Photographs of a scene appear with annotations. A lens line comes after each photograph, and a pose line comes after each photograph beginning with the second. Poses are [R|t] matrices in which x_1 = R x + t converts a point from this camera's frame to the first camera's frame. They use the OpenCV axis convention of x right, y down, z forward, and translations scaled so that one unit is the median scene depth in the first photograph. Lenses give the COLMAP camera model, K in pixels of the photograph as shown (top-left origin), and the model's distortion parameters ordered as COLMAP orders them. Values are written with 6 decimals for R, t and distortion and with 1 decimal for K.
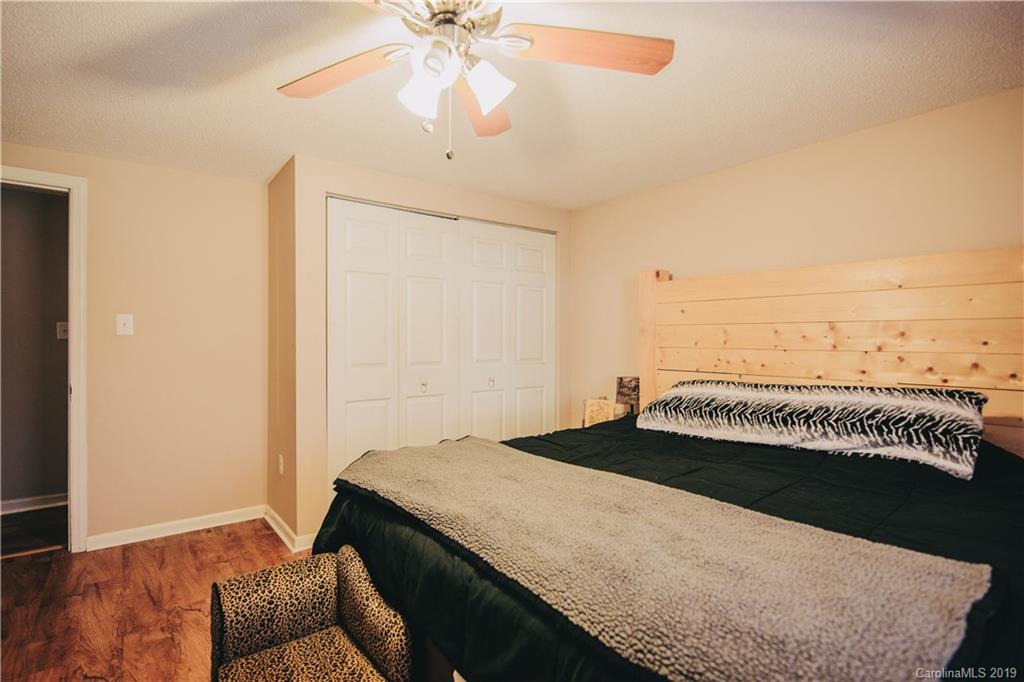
lens RADIAL K [[508.9, 0, 510.6], [0, 508.9, 339.3], [0, 0, 1]] dist [0.003233, -0.007475]
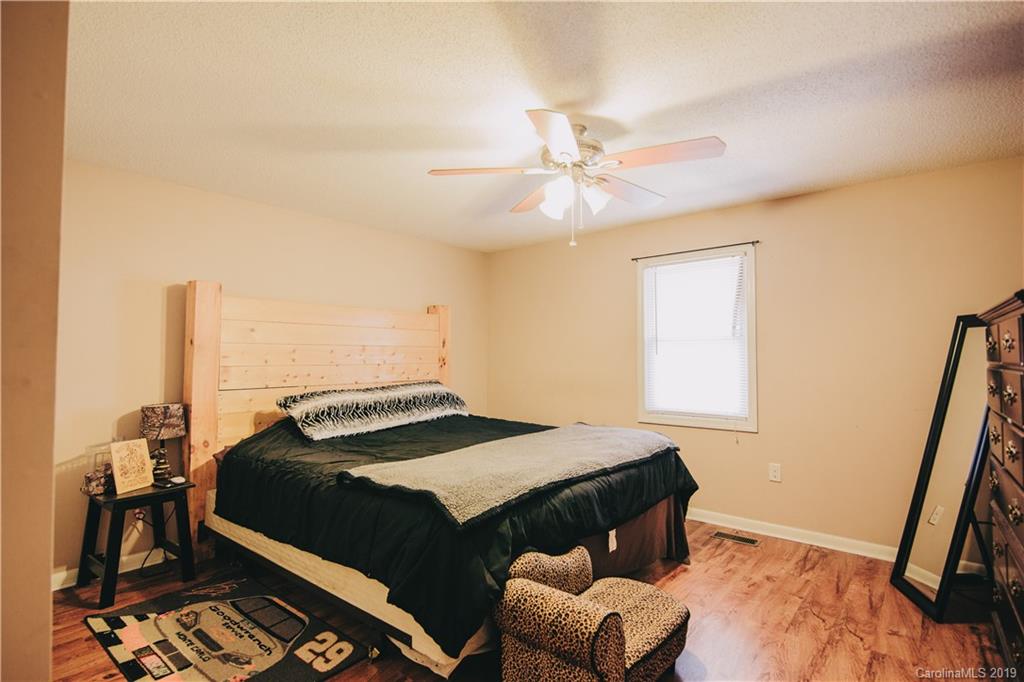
lens RADIAL K [[508.9, 0, 510.9], [0, 508.9, 336.5], [0, 0, 1]] dist [0.003233, -0.007475]
pose [[-0.197411, 0.045595, 0.979260, -1.024037], [0.012952, 0.998952, -0.043901, 0.012624], [-0.980235, 0.004017, -0.197794, 0.945686]]
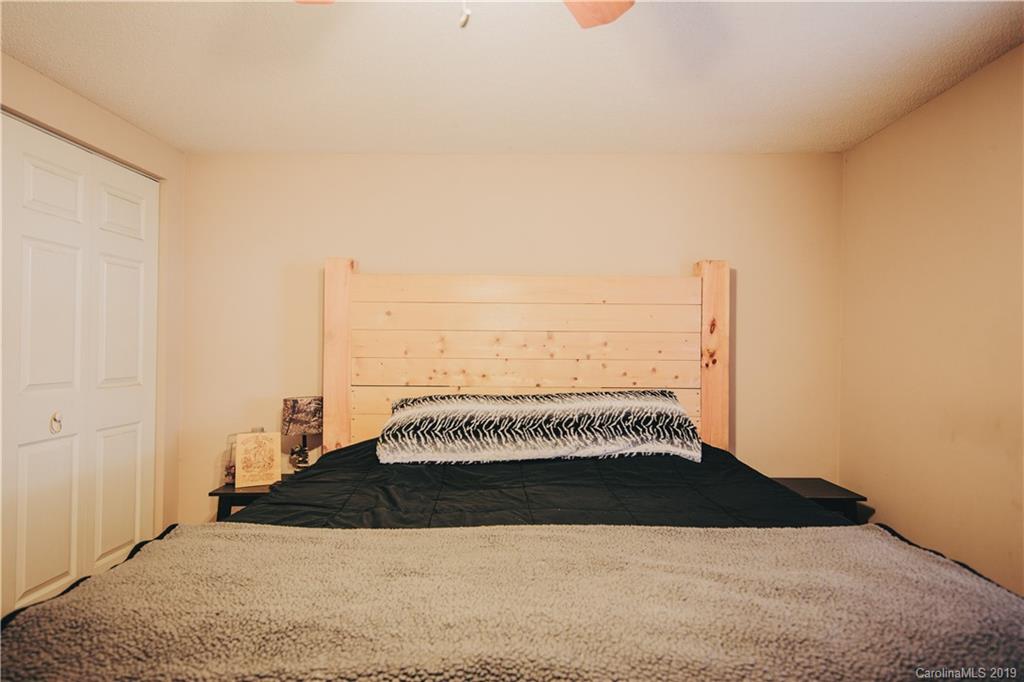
lens RADIAL K [[575.9, 0, 512.1], [0, 575.9, 340.8], [0, 0, 1]] dist [0.013517, -0.004859]
pose [[0.625464, 0.016629, 0.780076, -0.354244], [-0.004544, 0.999834, -0.017671, 0.006658], [-0.780240, 0.007507, 0.625435, 0.359916]]
